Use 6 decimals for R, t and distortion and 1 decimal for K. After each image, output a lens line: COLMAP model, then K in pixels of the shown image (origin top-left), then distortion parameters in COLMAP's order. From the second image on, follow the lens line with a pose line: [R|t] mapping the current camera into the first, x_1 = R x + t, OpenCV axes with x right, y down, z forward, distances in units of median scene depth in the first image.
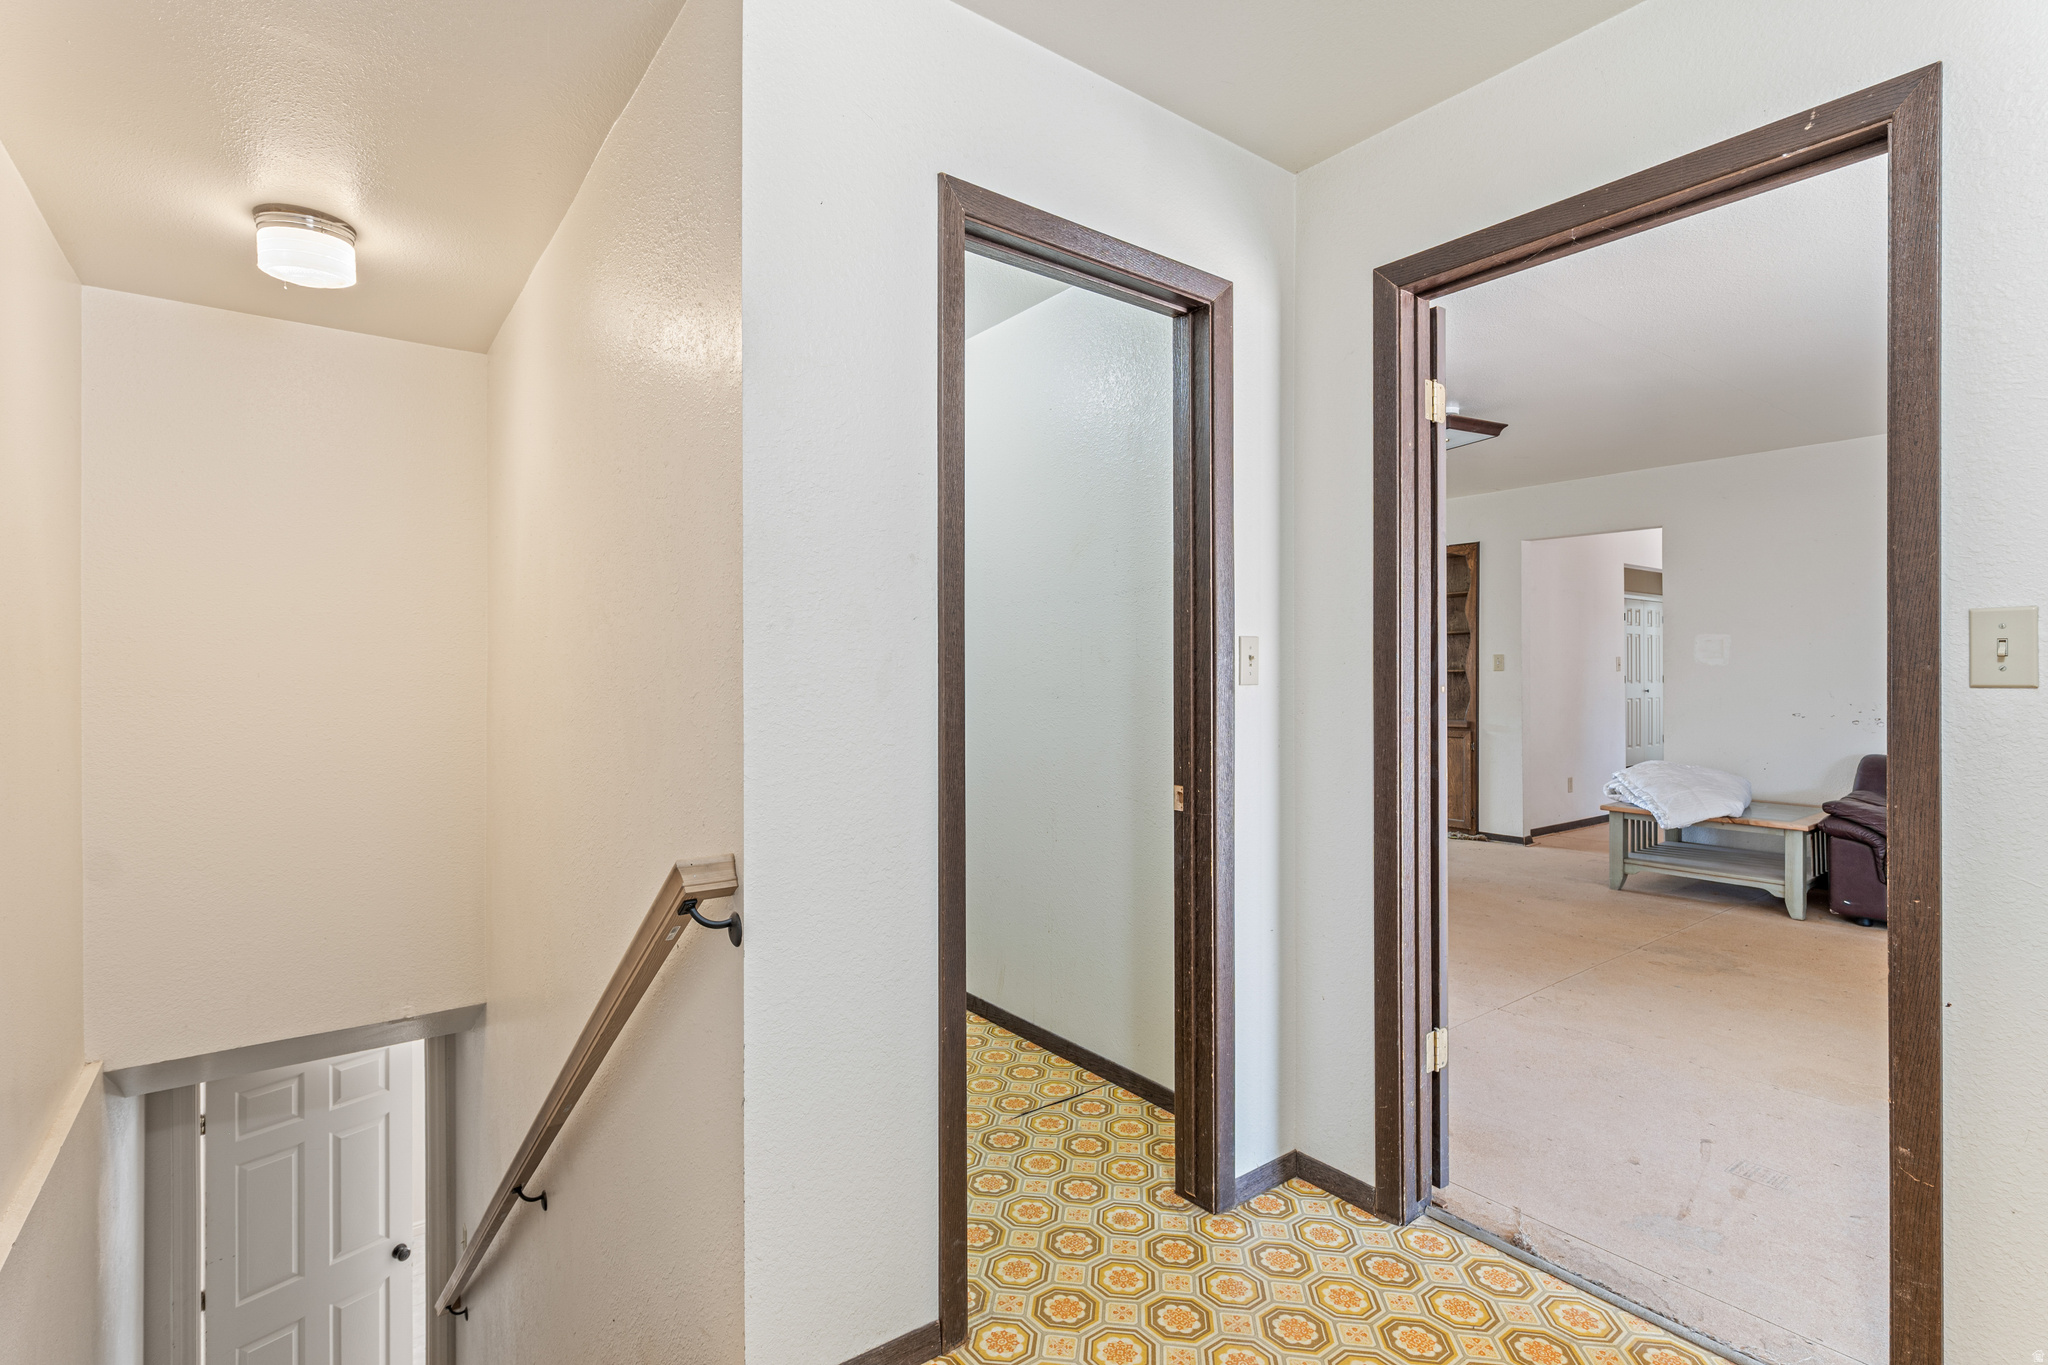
lens RADIAL K [[964.6, 0, 1024.0], [0, 964.6, 682.5], [0, 0, 1]] dist [-0.000740, -0.000438]
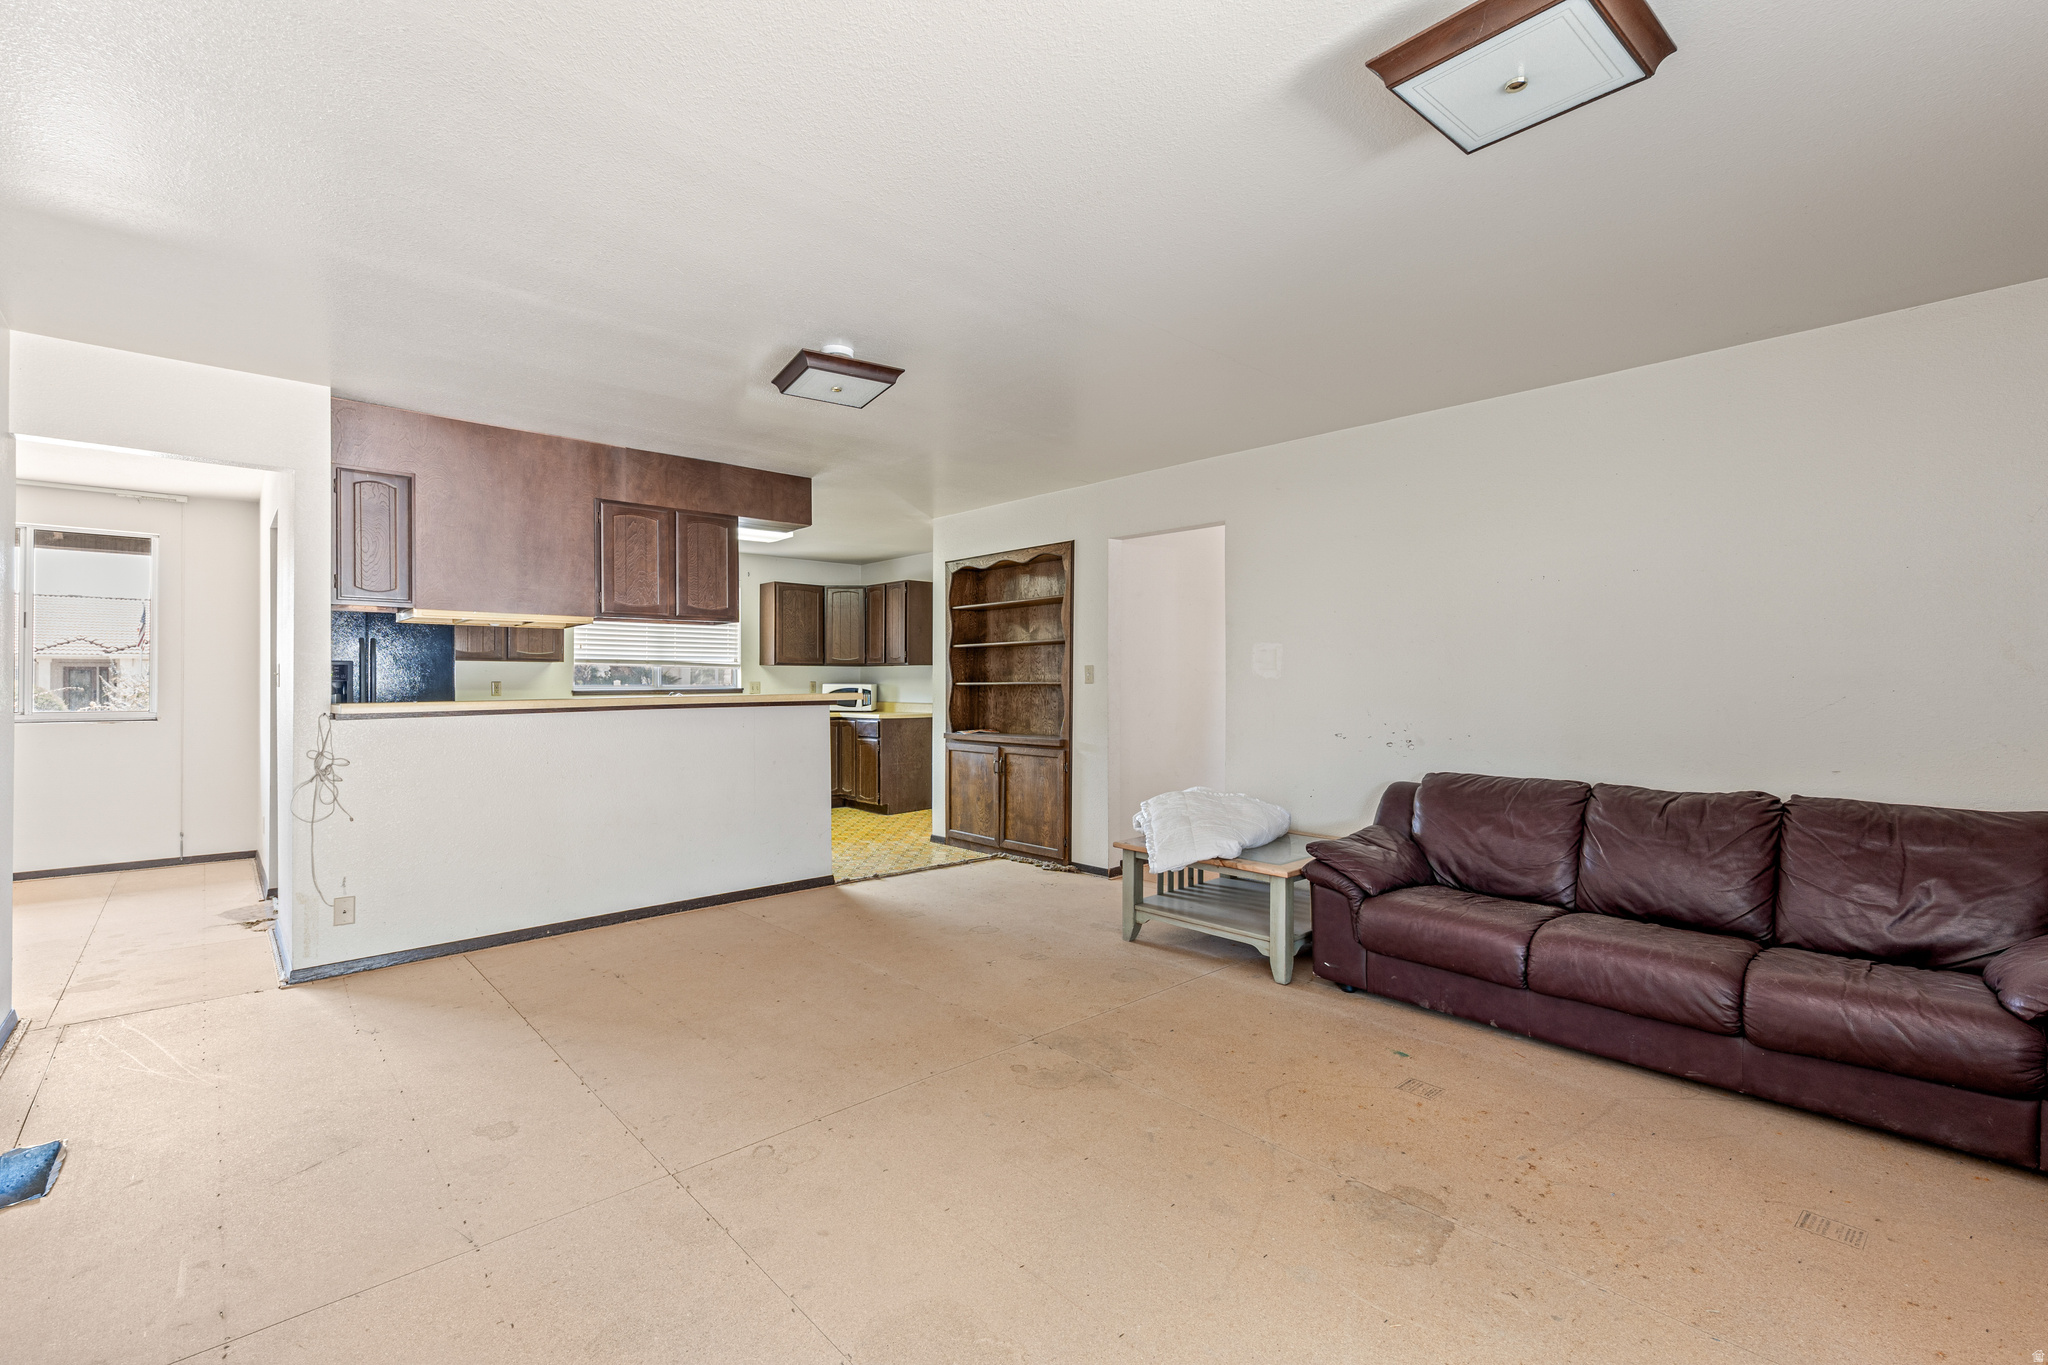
lens RADIAL K [[902.7, 0, 1024.9], [0, 902.7, 696.3], [0, 0, 1]] dist [-0.003599, 0.000029]
pose [[0.993470, 0.000505, 0.114092, 0.431795], [-0.001169, 0.999983, 0.005753, -0.006076], [-0.114087, -0.005849, 0.993453, 0.219181]]
